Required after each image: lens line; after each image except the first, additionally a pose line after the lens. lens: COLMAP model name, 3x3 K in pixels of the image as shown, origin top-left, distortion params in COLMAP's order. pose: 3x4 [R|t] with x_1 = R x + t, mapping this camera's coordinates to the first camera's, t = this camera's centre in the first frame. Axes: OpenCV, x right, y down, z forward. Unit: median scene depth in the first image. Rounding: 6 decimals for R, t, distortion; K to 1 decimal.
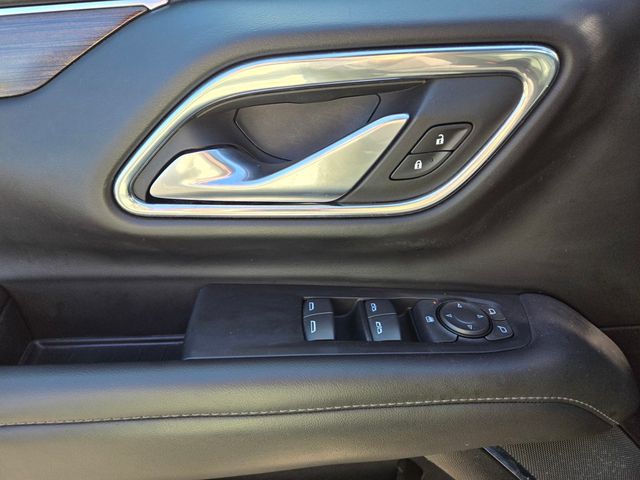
lens RADIAL K [[448.8, 0, 320.0], [0, 448.8, 240.0], [0, 0, 1]] dist [-0.001603, -0.005305]
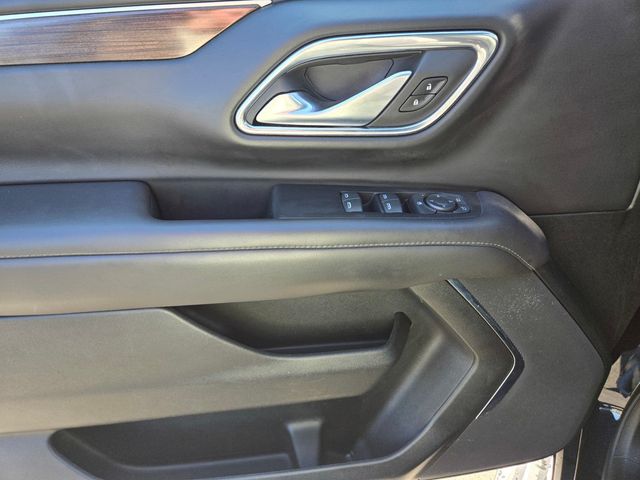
lens RADIAL K [[434.9, 0, 320.0], [0, 434.9, 240.0], [0, 0, 1]] dist [0.032715, -0.003927]
pose [[0.999677, 0.001214, 0.025369, -0.170436], [-0.003261, 0.996725, 0.080803, 0.200594], [-0.025187, -0.080859, 0.996407, -0.628852]]
